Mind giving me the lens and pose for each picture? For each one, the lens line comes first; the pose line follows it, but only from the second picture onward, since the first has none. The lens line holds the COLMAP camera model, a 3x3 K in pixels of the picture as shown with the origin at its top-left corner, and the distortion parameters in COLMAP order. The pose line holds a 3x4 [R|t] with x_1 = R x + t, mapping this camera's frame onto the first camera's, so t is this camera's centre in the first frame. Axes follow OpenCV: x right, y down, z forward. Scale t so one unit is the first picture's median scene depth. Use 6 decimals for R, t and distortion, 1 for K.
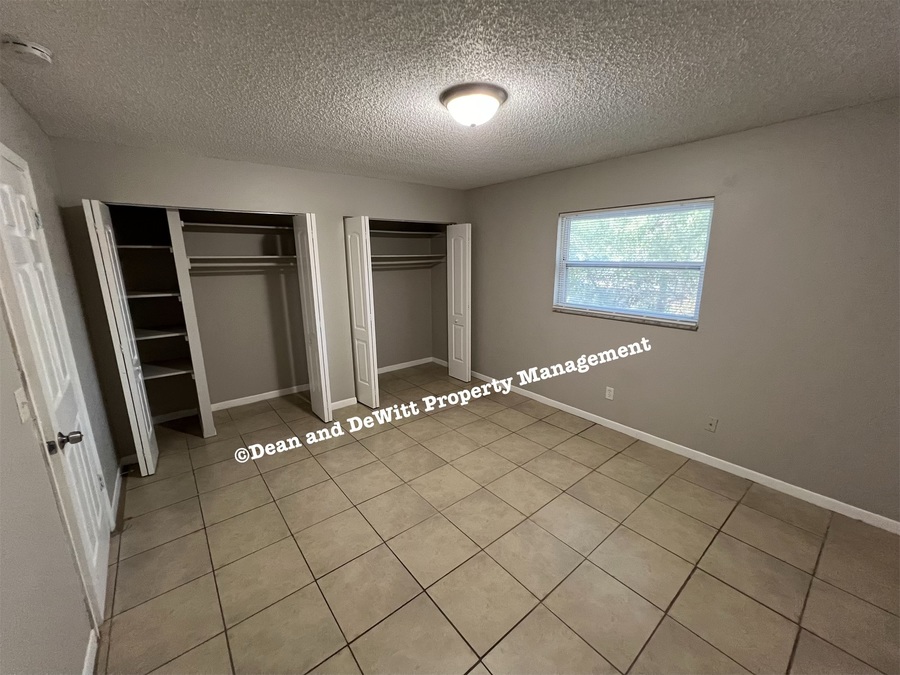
lens RADIAL K [[361.7, 0, 447.0], [0, 361.7, 336.1], [0, 0, 1]] dist [0.000491, -0.000329]
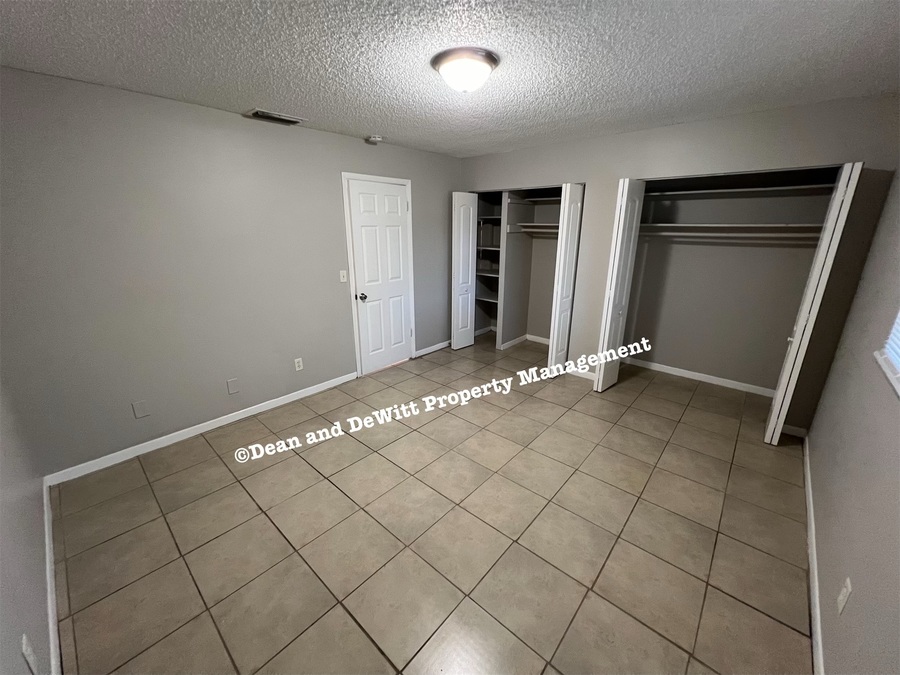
lens RADIAL K [[361.7, 0, 447.0], [0, 361.7, 336.1], [0, 0, 1]] dist [0.000491, -0.000329]
pose [[0.159711, 0.300990, -0.940158, 0.802742], [-0.216917, 0.939807, 0.264028, -0.134835], [0.963037, 0.161768, 0.215388, 0.564749]]
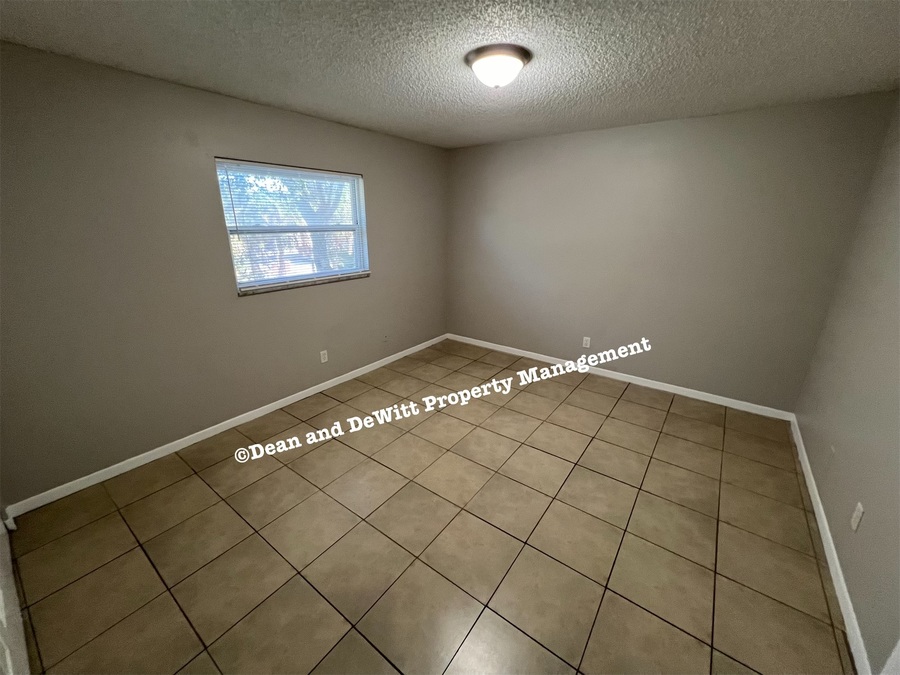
lens RADIAL K [[361.7, 0, 447.0], [0, 361.7, 336.1], [0, 0, 1]] dist [0.000491, -0.000329]
pose [[-0.248837, -0.290040, 0.924098, -0.693665], [0.209454, 0.915417, 0.343716, -0.213508], [-0.945626, 0.279085, -0.167039, 1.000067]]
